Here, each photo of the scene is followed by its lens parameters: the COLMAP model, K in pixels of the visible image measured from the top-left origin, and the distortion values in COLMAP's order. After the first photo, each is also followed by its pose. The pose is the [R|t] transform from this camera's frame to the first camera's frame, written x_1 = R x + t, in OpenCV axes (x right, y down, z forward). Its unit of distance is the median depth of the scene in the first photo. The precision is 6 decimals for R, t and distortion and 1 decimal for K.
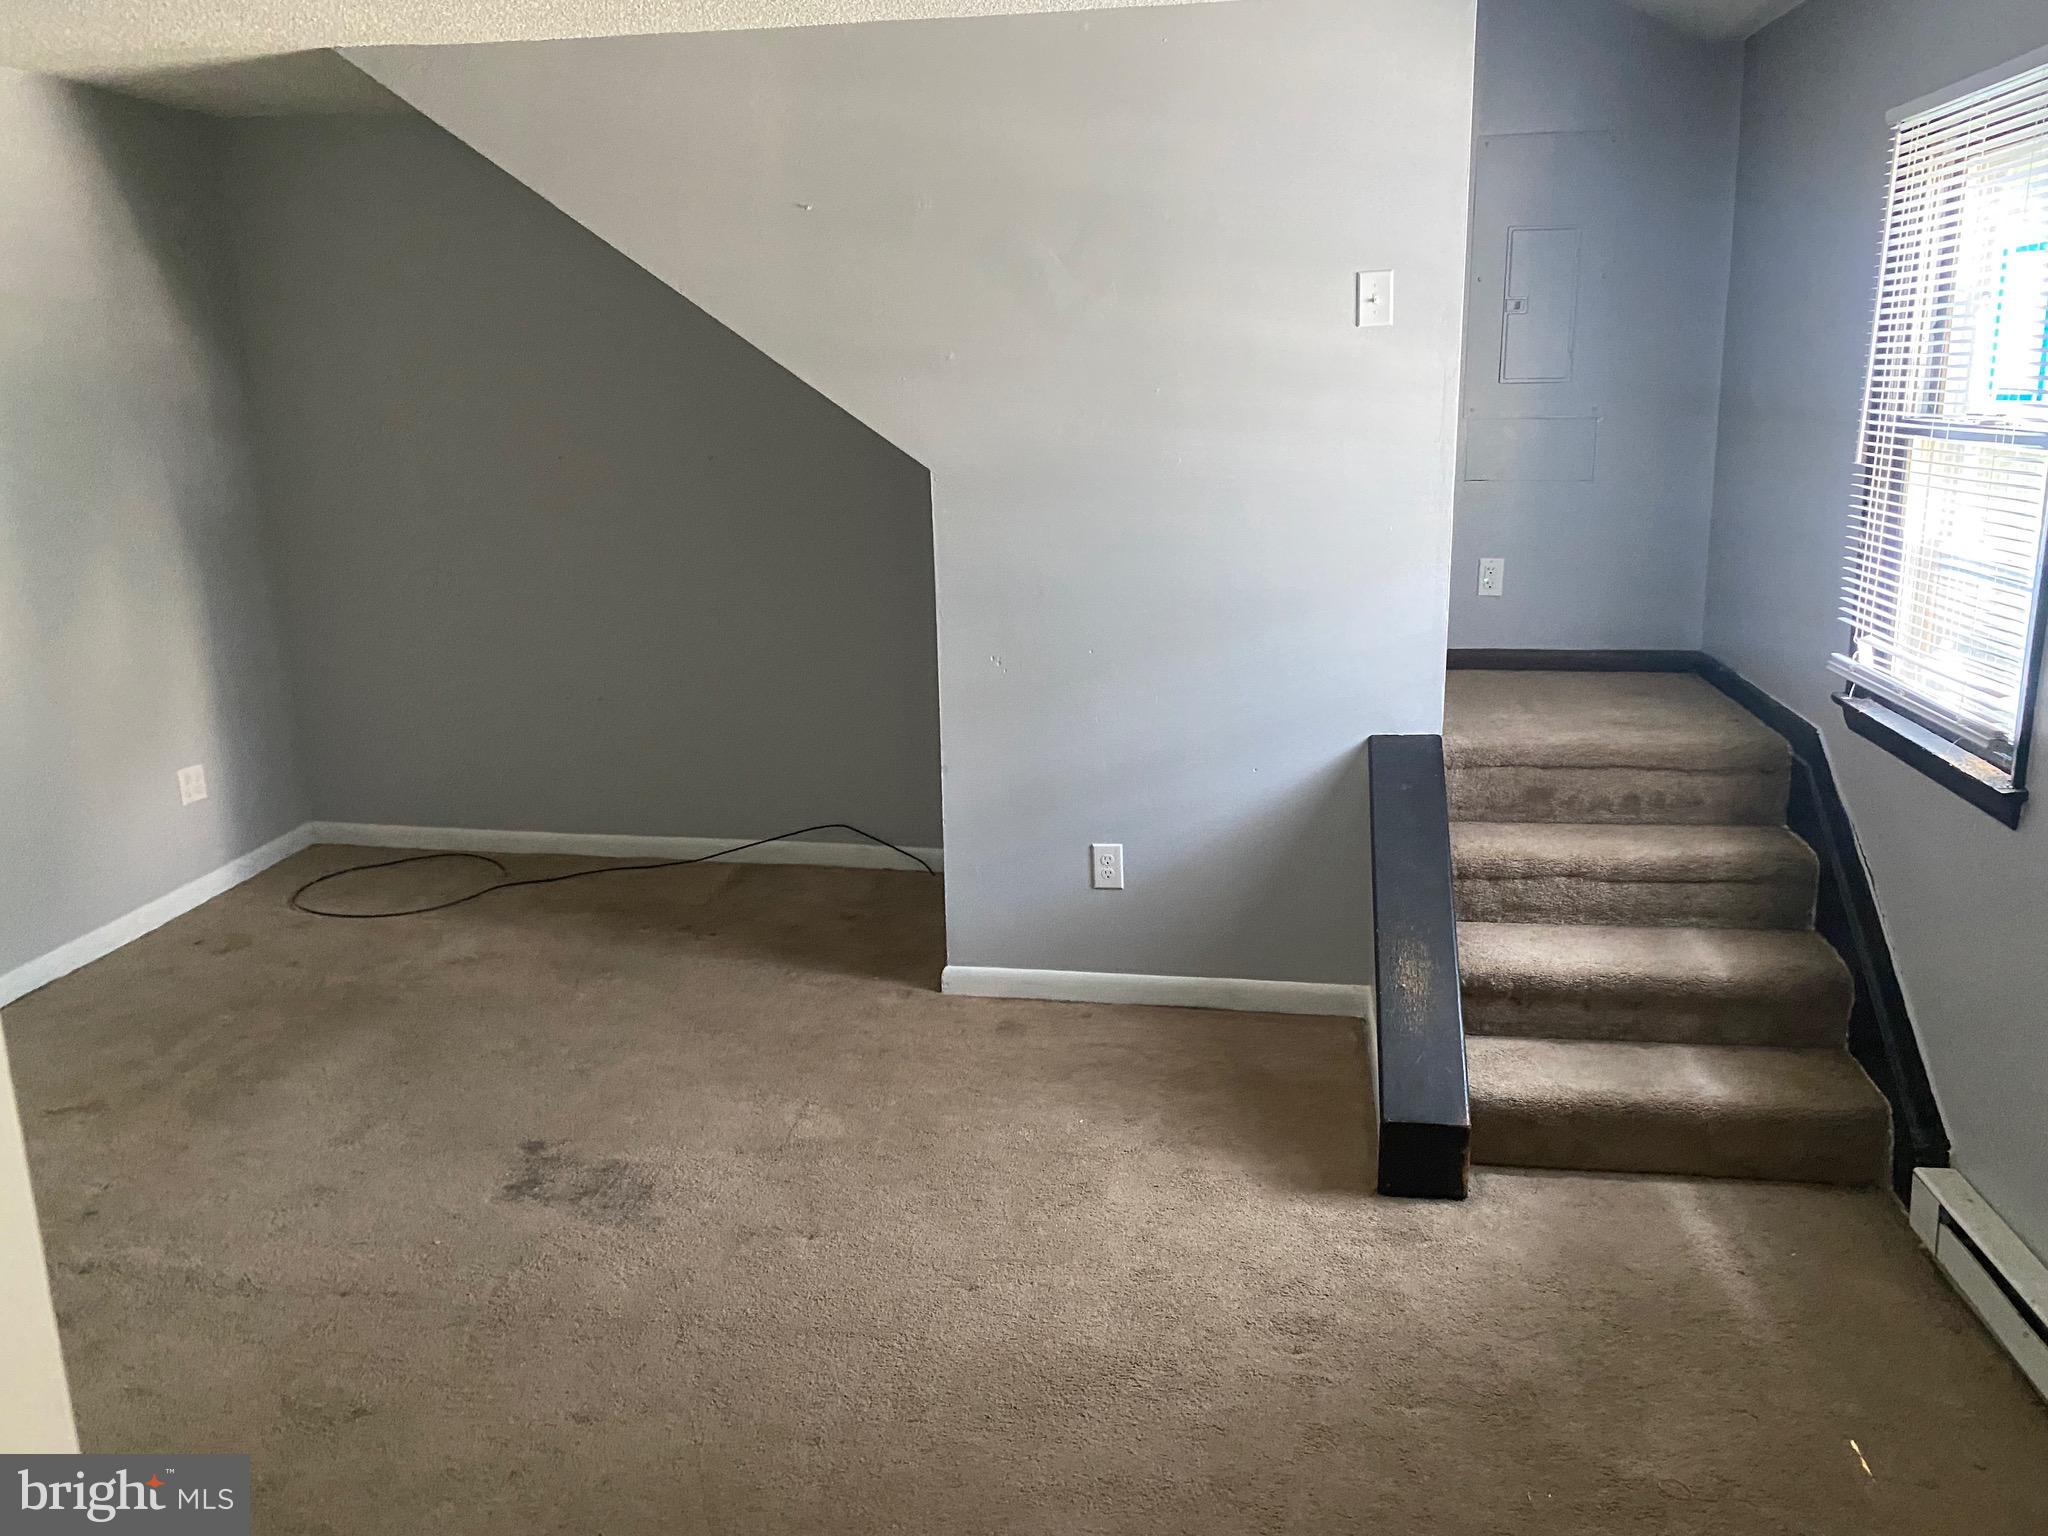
lens RADIAL K [[1587.8, 0, 1024.0], [0, 1587.8, 768.0], [0, 0, 1]] dist [0.008615, -0.003366]
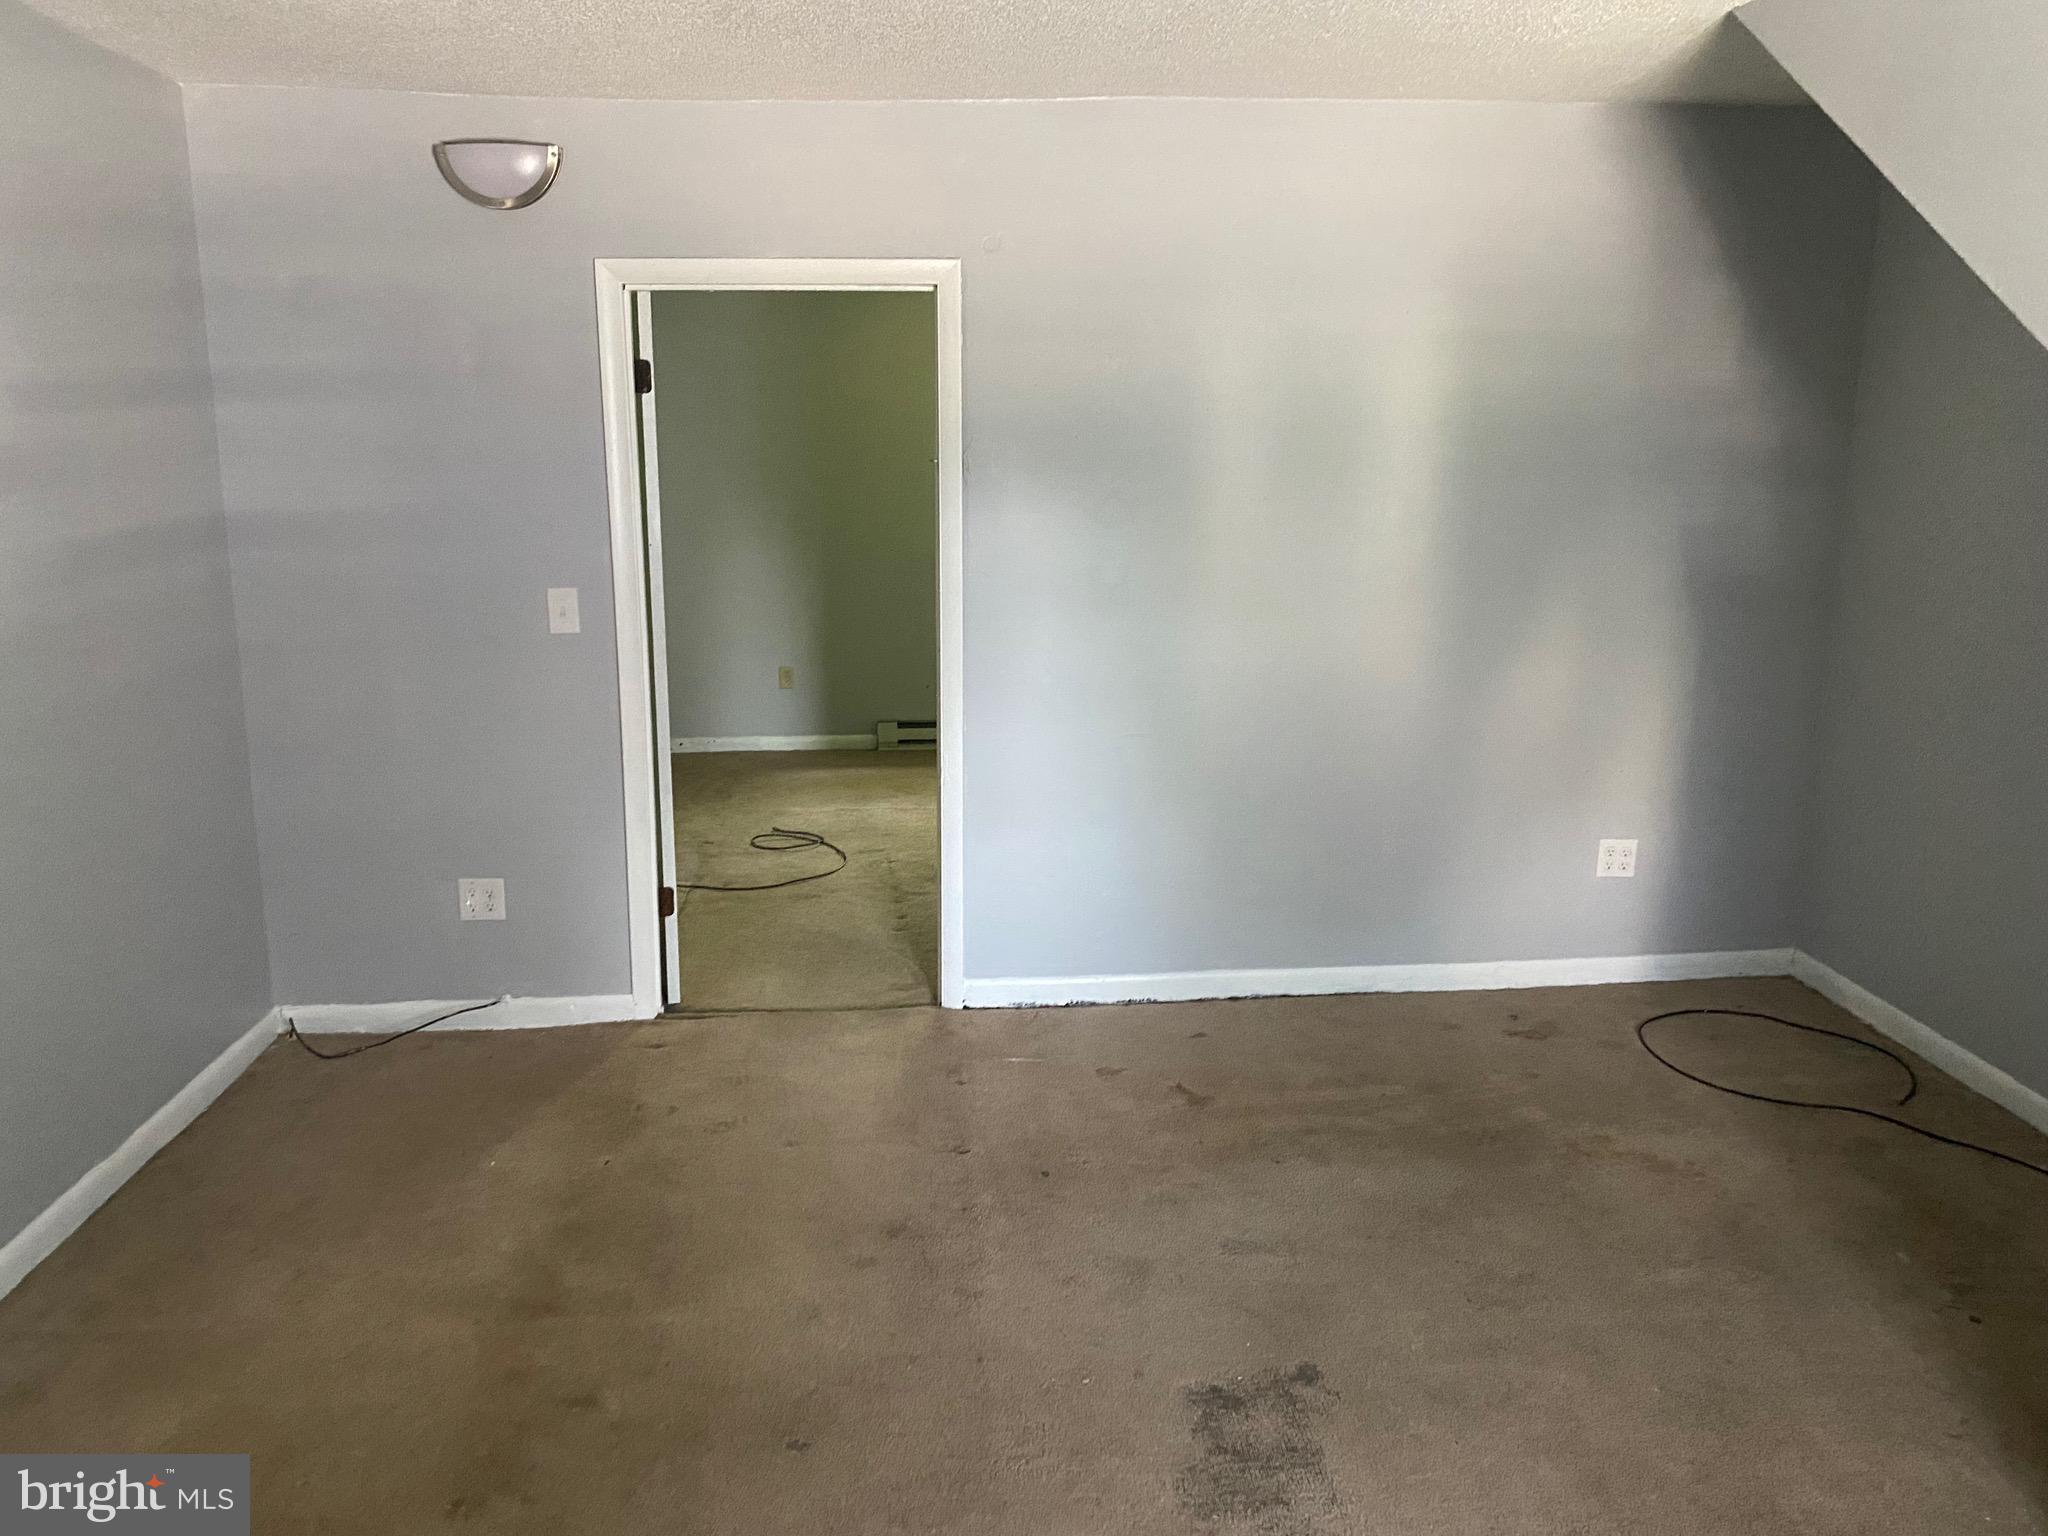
lens RADIAL K [[1587.8, 0, 1024.0], [0, 1587.8, 768.0], [0, 0, 1]] dist [0.008615, -0.003366]
pose [[0.240853, 0.235439, -0.941572, 0.253864], [-0.249479, 0.952552, 0.174368, -0.118063], [0.937950, 0.192905, 0.288162, 0.421520]]
